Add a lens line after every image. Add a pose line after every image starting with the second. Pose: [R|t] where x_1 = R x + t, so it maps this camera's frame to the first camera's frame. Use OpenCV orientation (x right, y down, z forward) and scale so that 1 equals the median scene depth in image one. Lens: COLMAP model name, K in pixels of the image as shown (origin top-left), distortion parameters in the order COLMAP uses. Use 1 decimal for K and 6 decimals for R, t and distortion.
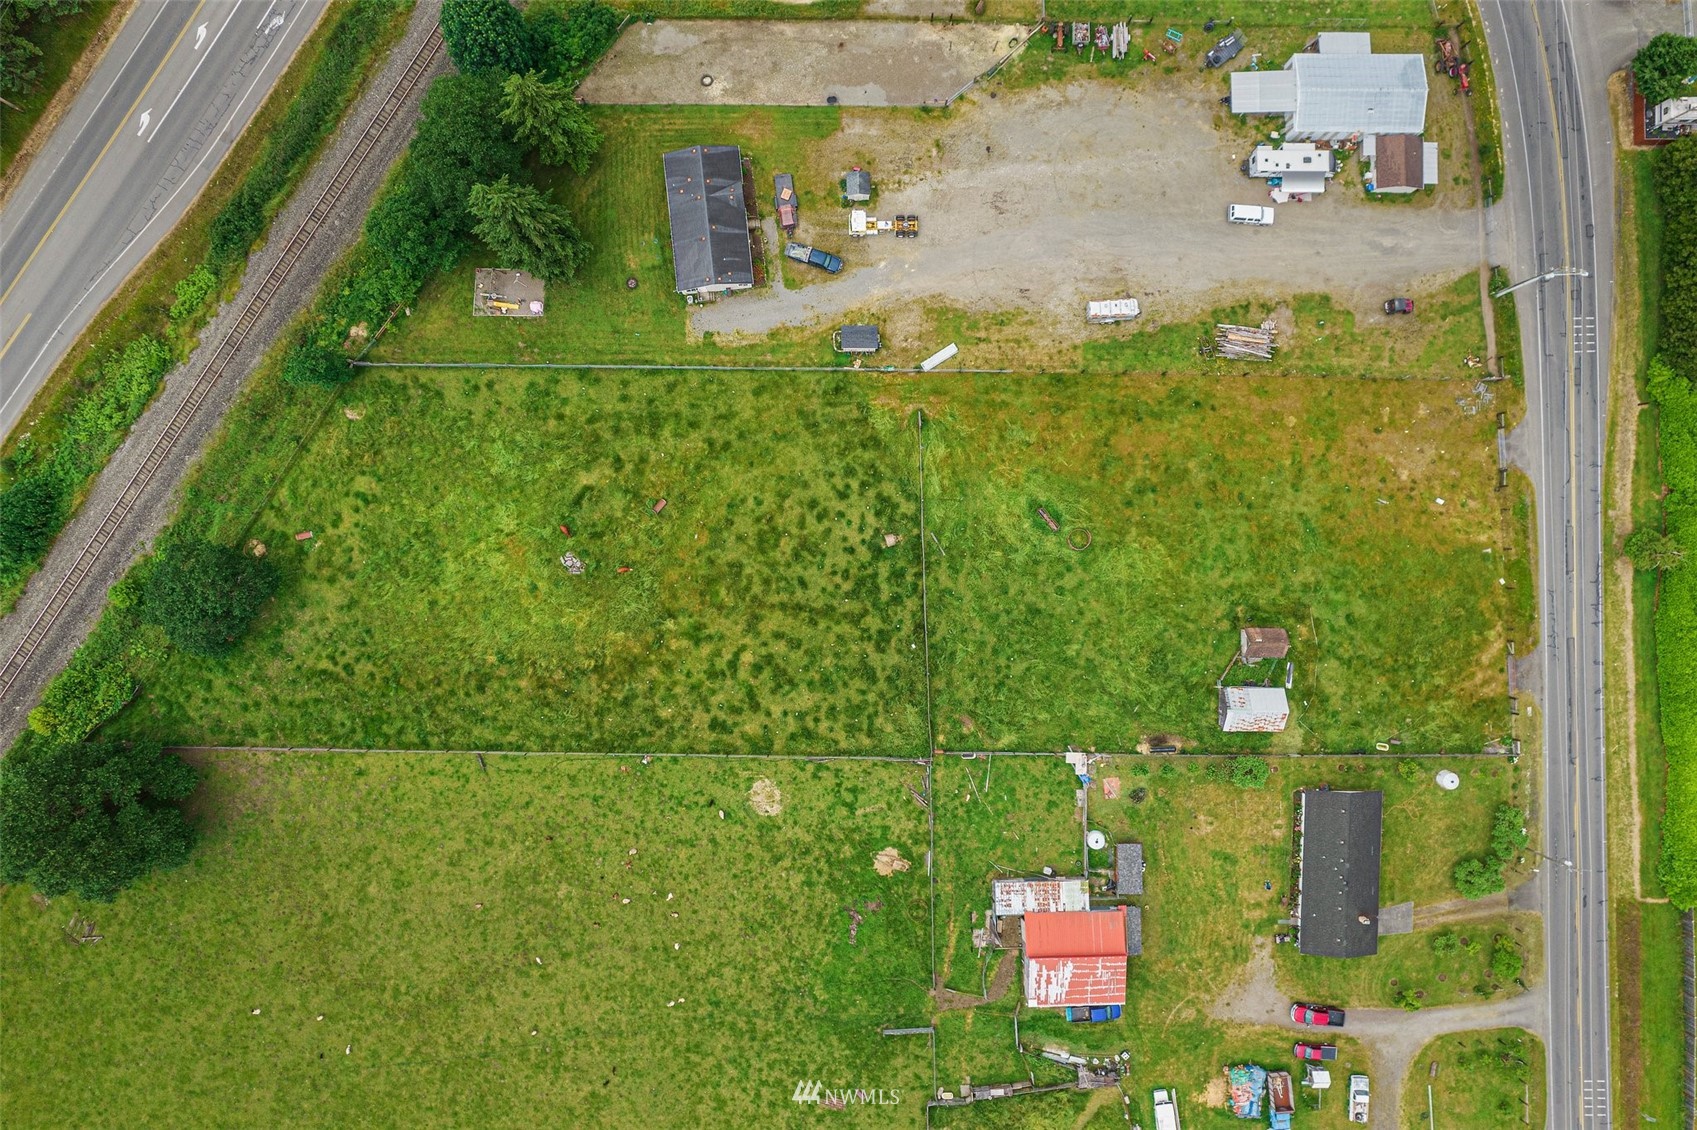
lens RADIAL K [[1100.1, 0, 848.5], [0, 1100.1, 565.0], [0, 0, 1]] dist [-0.079134, 0.066321]
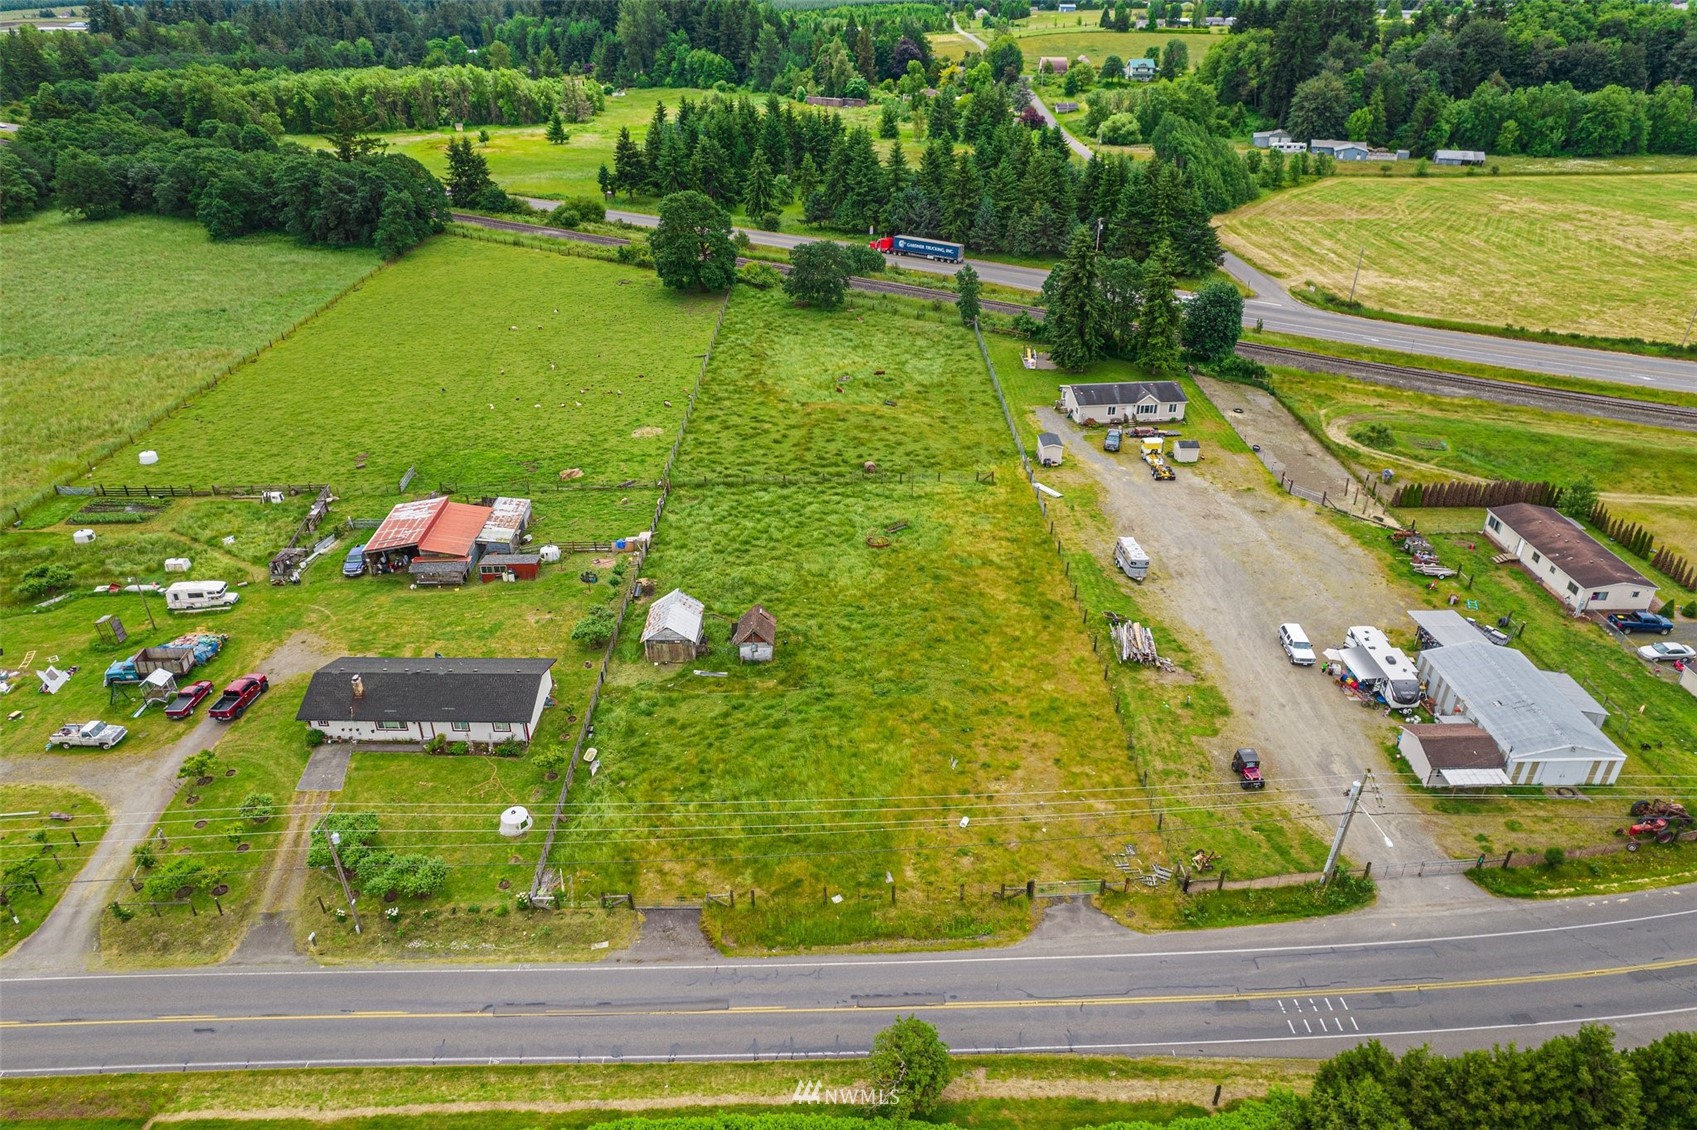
lens RADIAL K [[1100.1, 0, 848.5], [0, 1100.1, 565.0], [0, 0, 1]] dist [-0.079134, 0.066321]
pose [[0.018274, 0.478034, -0.878151, 1.029371], [-0.999833, 0.008819, -0.016006, 0.016622], [0.000093, 0.878297, 0.478116, 0.564648]]
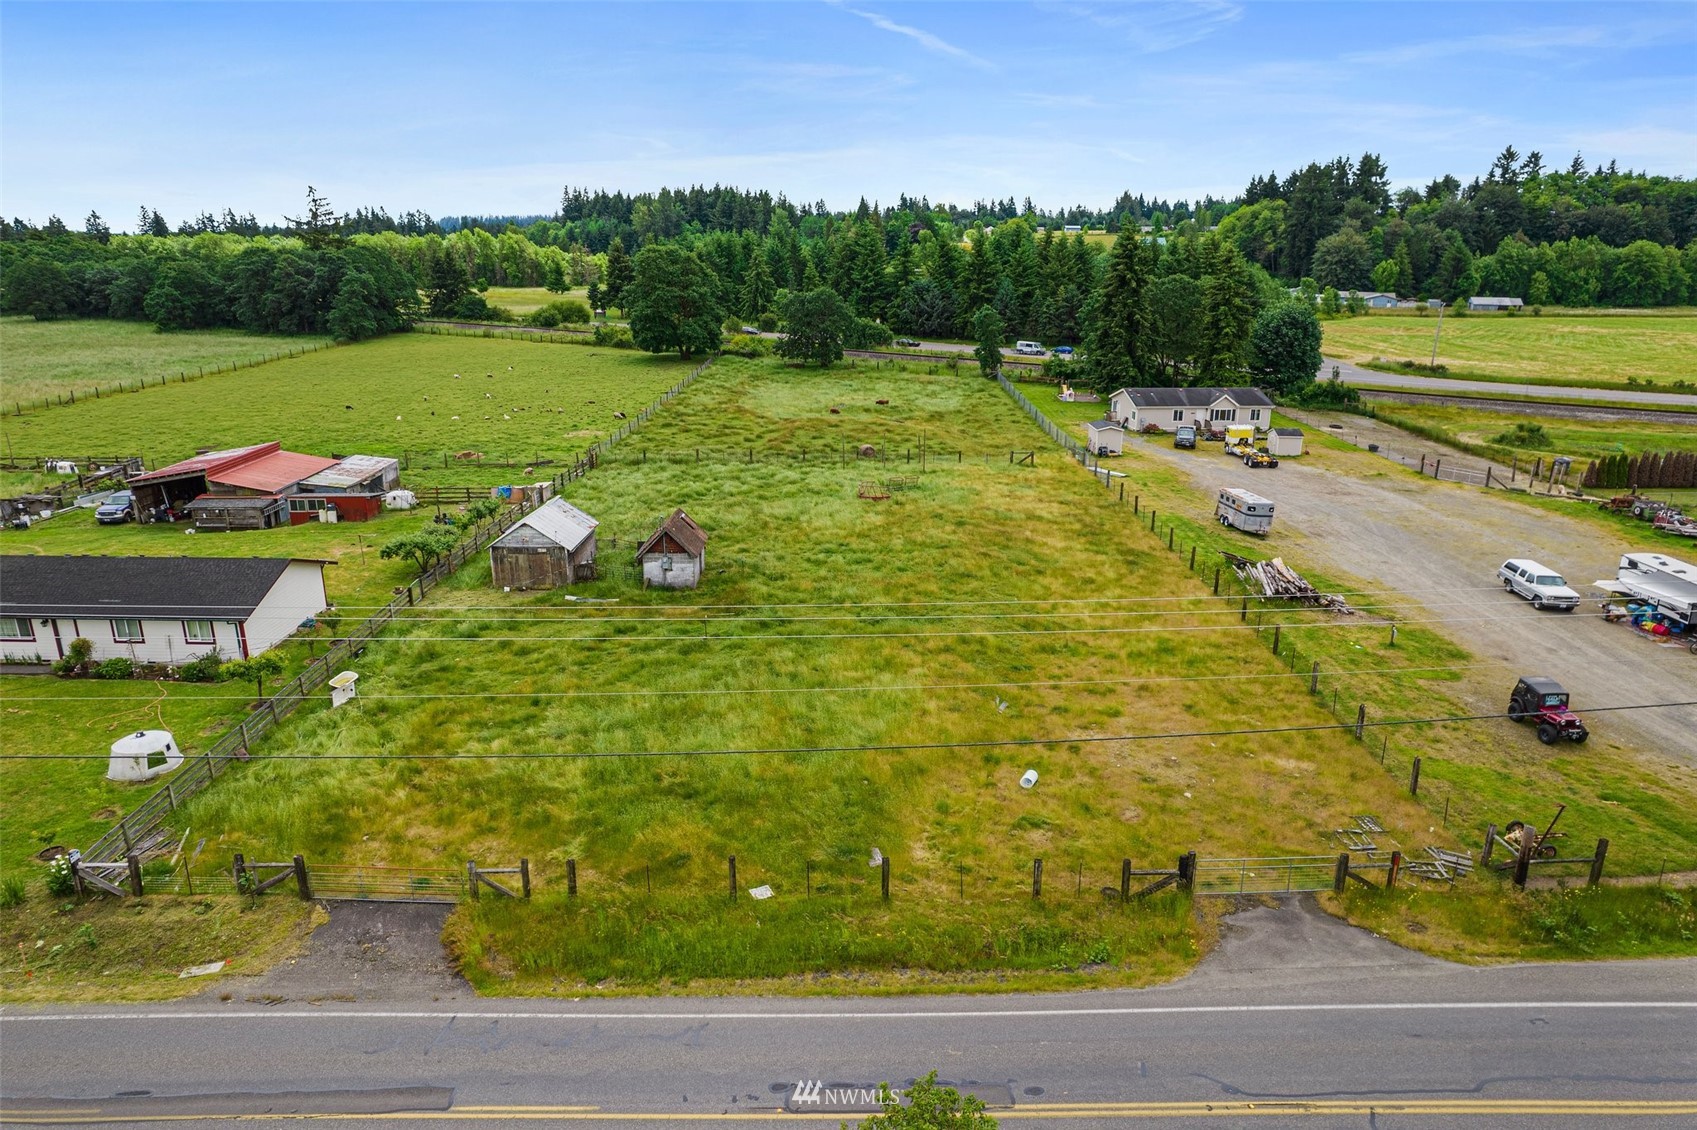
lens RADIAL K [[1100.1, 0, 848.5], [0, 1100.1, 565.0], [0, 0, 1]] dist [-0.079134, 0.066321]
pose [[0.004695, 0.284521, -0.958658, 0.834871], [-0.999979, -0.002976, -0.005780, -0.004341], [-0.004498, 0.958665, 0.284501, 0.846807]]
